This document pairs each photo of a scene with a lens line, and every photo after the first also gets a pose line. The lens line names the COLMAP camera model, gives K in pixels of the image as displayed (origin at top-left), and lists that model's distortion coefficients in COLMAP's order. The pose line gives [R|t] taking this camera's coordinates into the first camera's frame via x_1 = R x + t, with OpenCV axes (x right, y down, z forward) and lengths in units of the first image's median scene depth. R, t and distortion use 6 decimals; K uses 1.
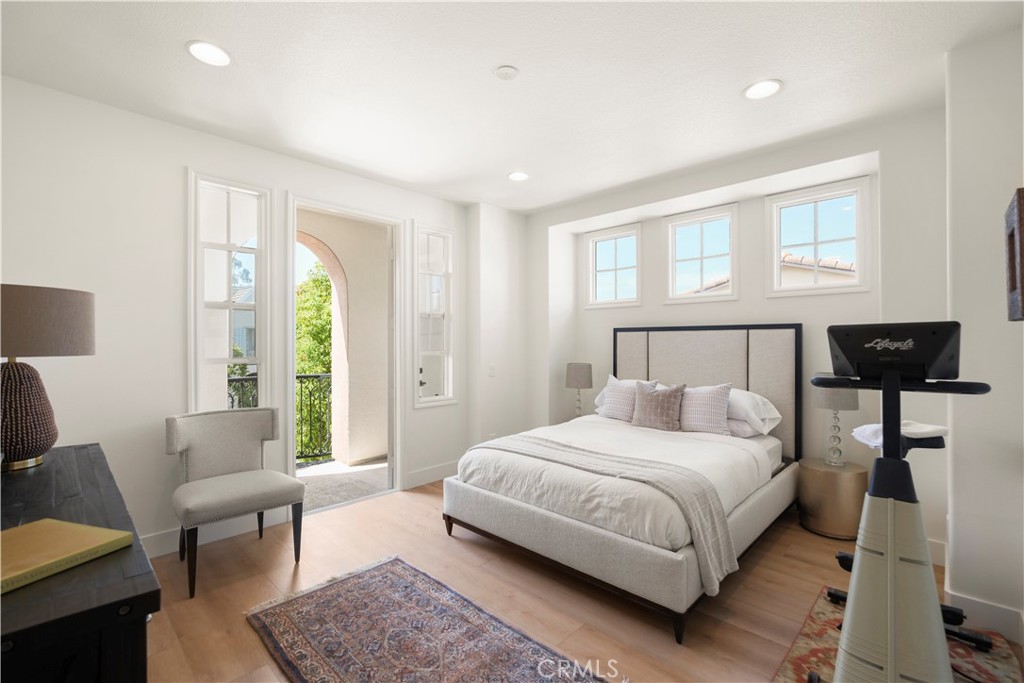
lens RADIAL K [[452.8, 0, 516.9], [0, 452.8, 343.6], [0, 0, 1]] dist [0.000725, -0.001508]
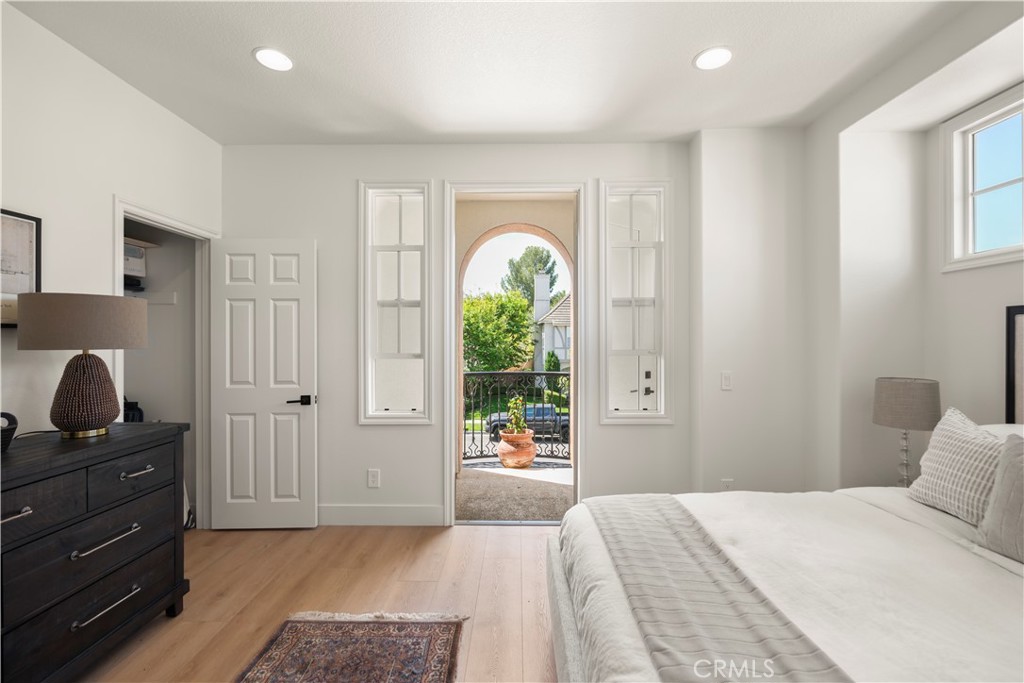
lens RADIAL K [[452.8, 0, 510.4], [0, 452.8, 337.1], [0, 0, 1]] dist [0.000725, -0.001508]
pose [[0.678667, -0.002634, -0.734441, 0.241486], [-0.001483, 0.999987, -0.004957, -0.000333], [0.734445, 0.004454, 0.678654, 0.374203]]
